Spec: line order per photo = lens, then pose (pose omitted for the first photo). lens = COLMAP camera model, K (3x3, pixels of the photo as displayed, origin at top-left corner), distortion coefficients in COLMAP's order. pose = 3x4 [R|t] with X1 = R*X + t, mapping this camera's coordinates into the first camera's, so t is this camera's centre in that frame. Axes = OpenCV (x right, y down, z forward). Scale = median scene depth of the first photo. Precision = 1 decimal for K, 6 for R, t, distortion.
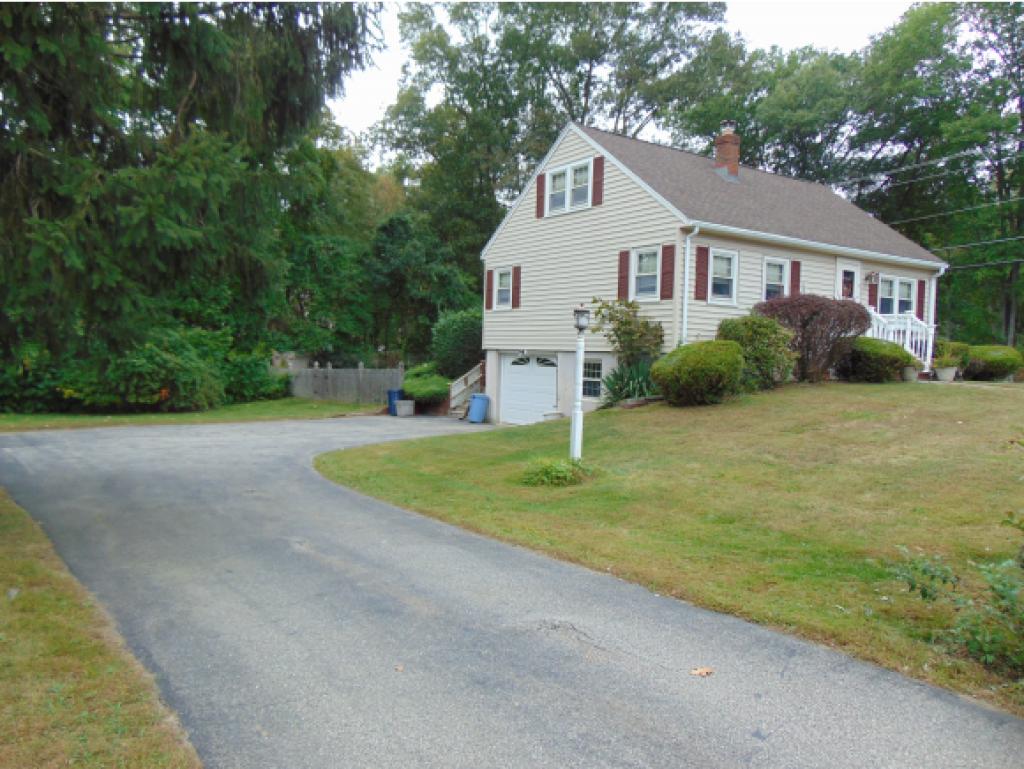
lens RADIAL K [[762.7, 0, 510.1], [0, 762.7, 381.2], [0, 0, 1]] dist [-0.036353, 0.060267]
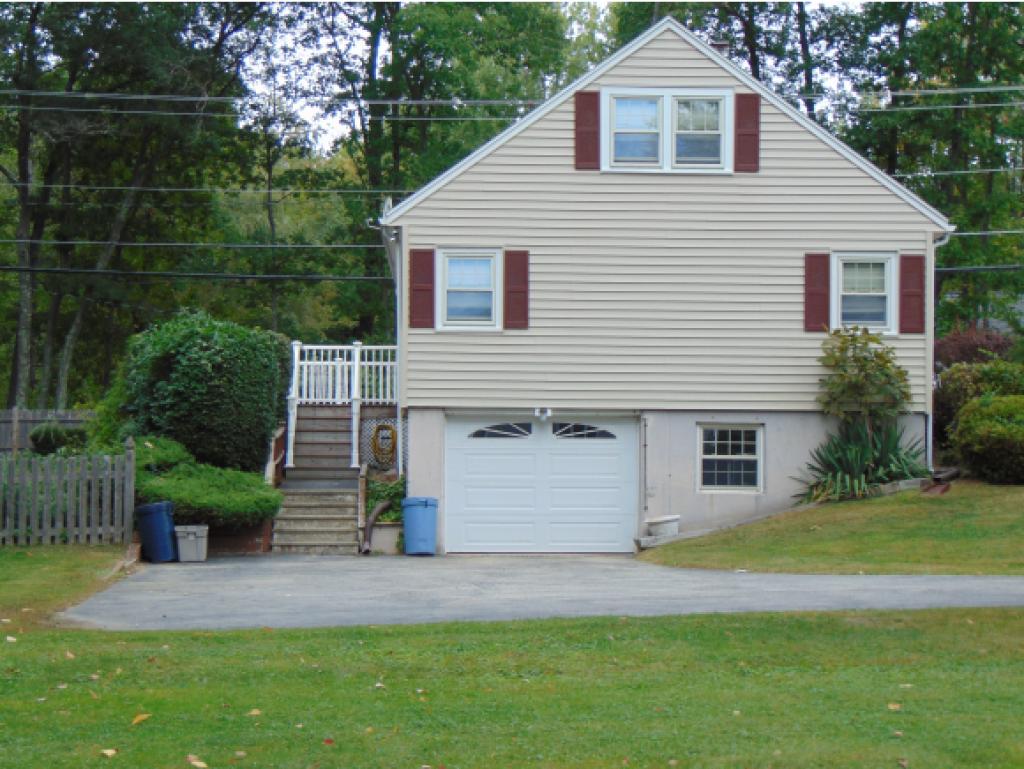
lens RADIAL K [[2061.5, 0, 509.8], [0, 2061.5, 375.1], [0, 0, 1]] dist [0.132371, 0.000000]
pose [[0.551380, 0.005961, 0.834233, -1.317796], [0.035904, 0.998878, -0.030869, -0.022419], [-0.833481, 0.046973, 0.550547, 0.238446]]
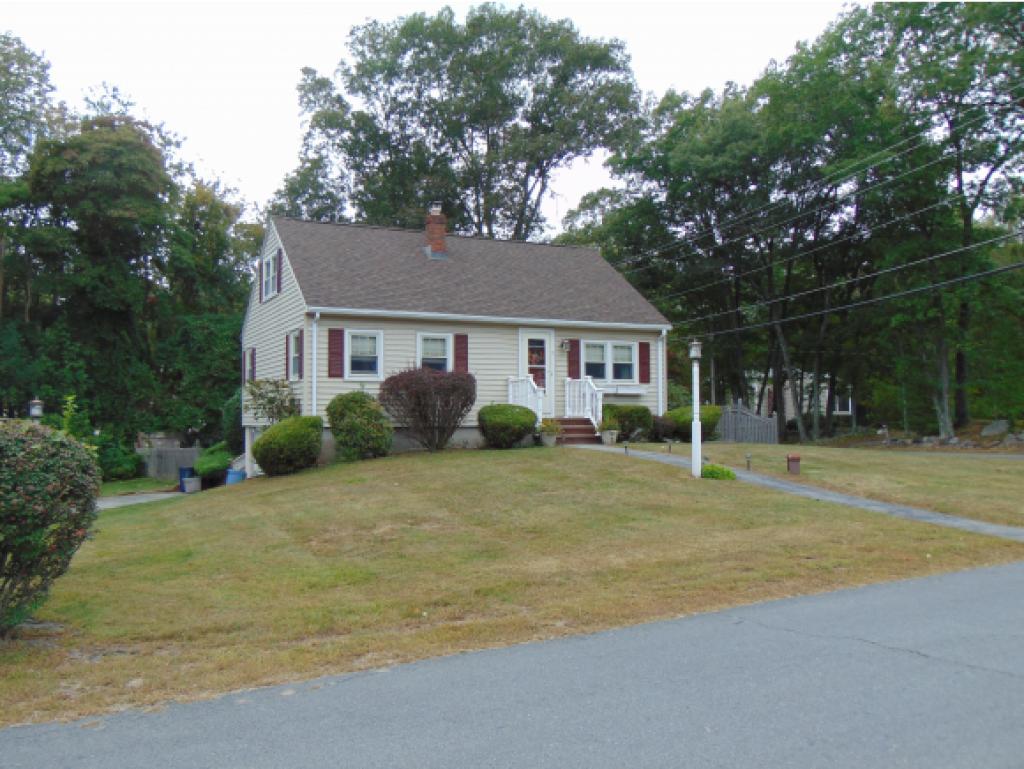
lens RADIAL K [[878.4, 0, 511.2], [0, 878.4, 389.2], [0, 0, 1]] dist [-0.001736, 0.000061]
pose [[0.993188, -0.039653, -0.109571, 0.550904], [0.031639, 0.996762, -0.073928, 0.010122], [0.112147, 0.069957, 0.991226, -0.190858]]
